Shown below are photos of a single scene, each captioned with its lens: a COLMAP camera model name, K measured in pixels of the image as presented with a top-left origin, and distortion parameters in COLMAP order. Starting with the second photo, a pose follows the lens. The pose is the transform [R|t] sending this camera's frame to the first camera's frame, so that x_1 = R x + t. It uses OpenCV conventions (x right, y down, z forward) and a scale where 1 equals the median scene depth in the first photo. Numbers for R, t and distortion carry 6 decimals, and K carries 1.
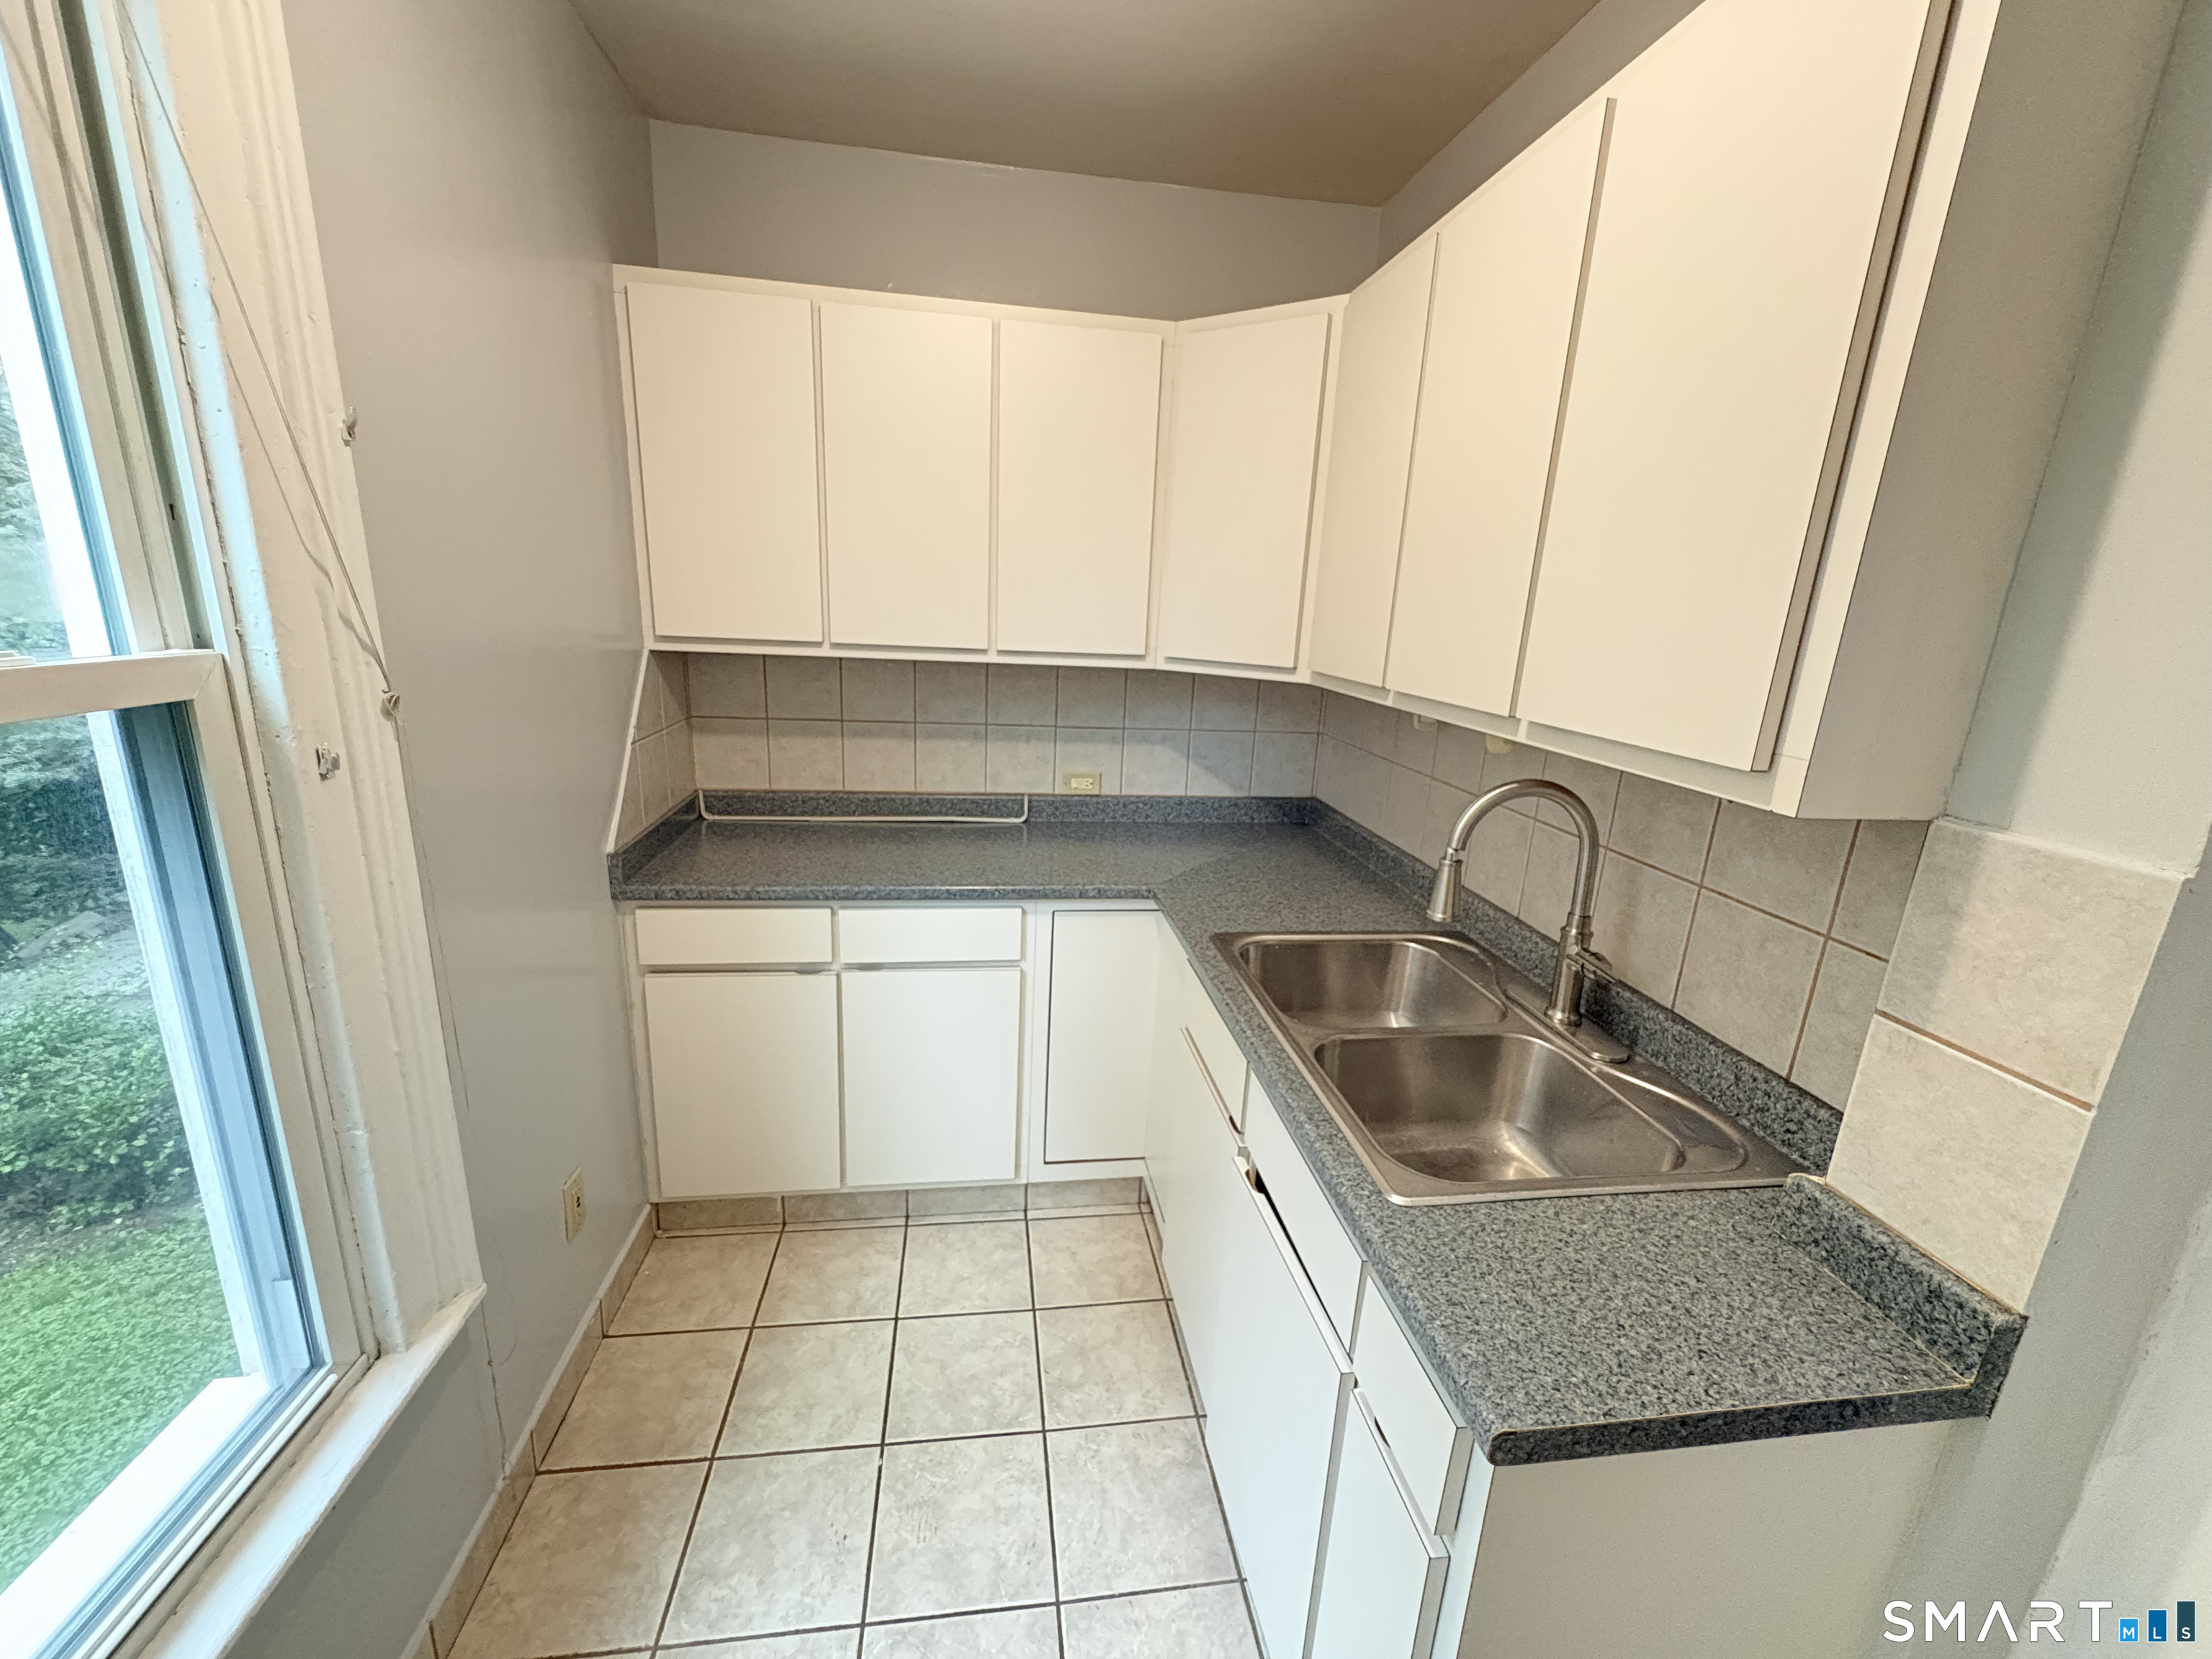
lens RADIAL K [[884.0, 0, 1107.0], [0, 884.0, 836.8], [0, 0, 1]] dist [-0.000587, -0.000090]
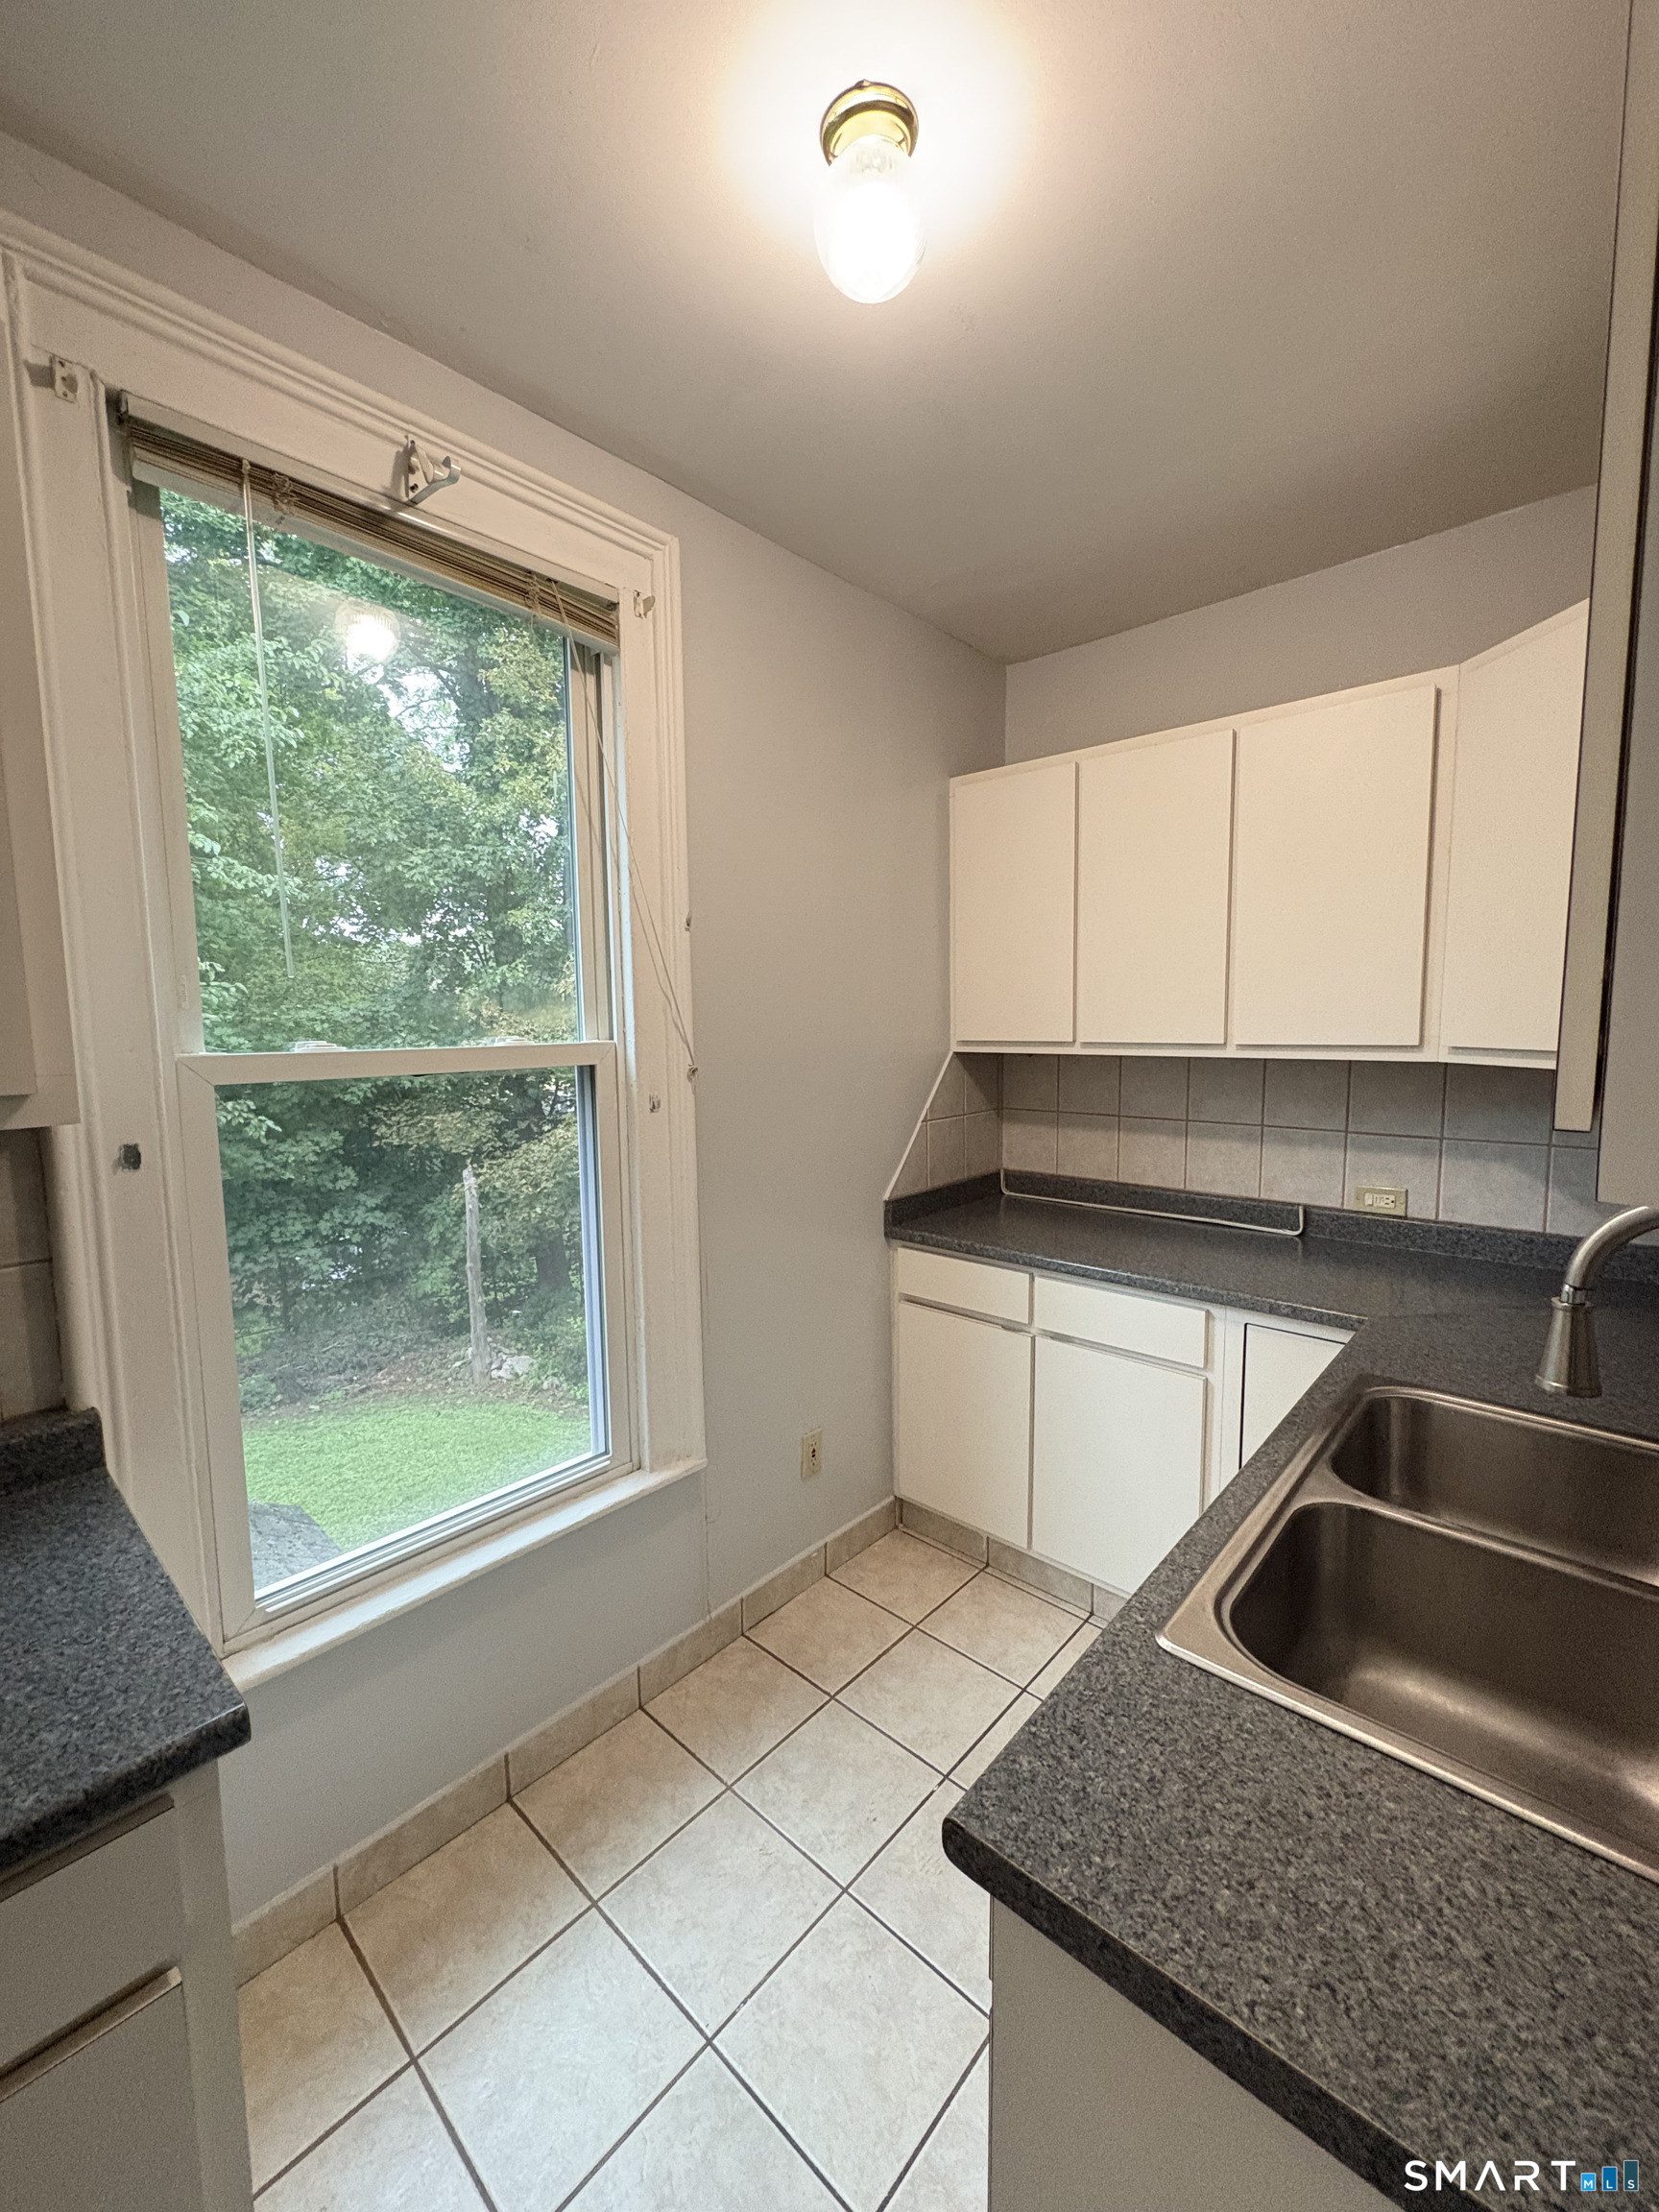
lens RADIAL K [[884.0, 0, 827.9], [0, 884.0, 1112.9], [0, 0, 1]] dist [-0.000587, -0.000090]
pose [[0.633186, 0.028746, -0.773466, 0.366695], [-0.157546, 0.983176, -0.092433, 0.023596], [0.757796, 0.180384, 0.627062, 0.072869]]
